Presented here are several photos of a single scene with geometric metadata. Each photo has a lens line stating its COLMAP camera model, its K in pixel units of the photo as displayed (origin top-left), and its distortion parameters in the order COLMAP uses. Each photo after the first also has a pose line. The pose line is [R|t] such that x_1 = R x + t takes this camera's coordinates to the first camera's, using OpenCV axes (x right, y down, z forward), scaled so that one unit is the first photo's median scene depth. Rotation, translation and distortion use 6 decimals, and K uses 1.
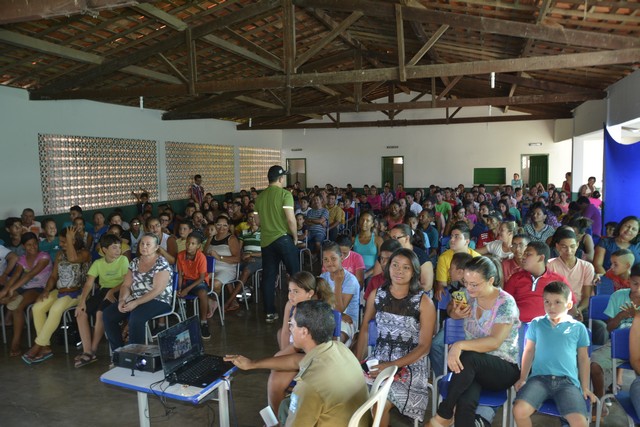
lens RADIAL K [[496.5, 0, 320.0], [0, 496.5, 213.5], [0, 0, 1]] dist [-0.155797, 0.127253]
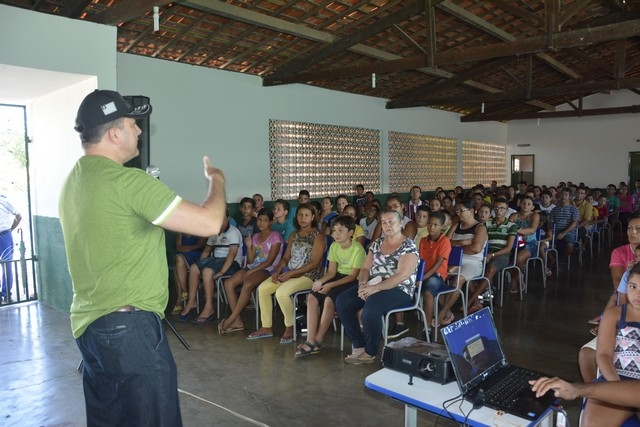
lens RADIAL K [[496.5, 0, 320.0], [0, 496.5, 213.5], [0, 0, 1]] dist [-0.155797, 0.127253]
pose [[0.916662, 0.035745, -0.398062, -0.065277], [-0.039881, 0.999202, -0.002114, 0.026920], [0.397669, 0.017813, 0.917356, 0.082495]]
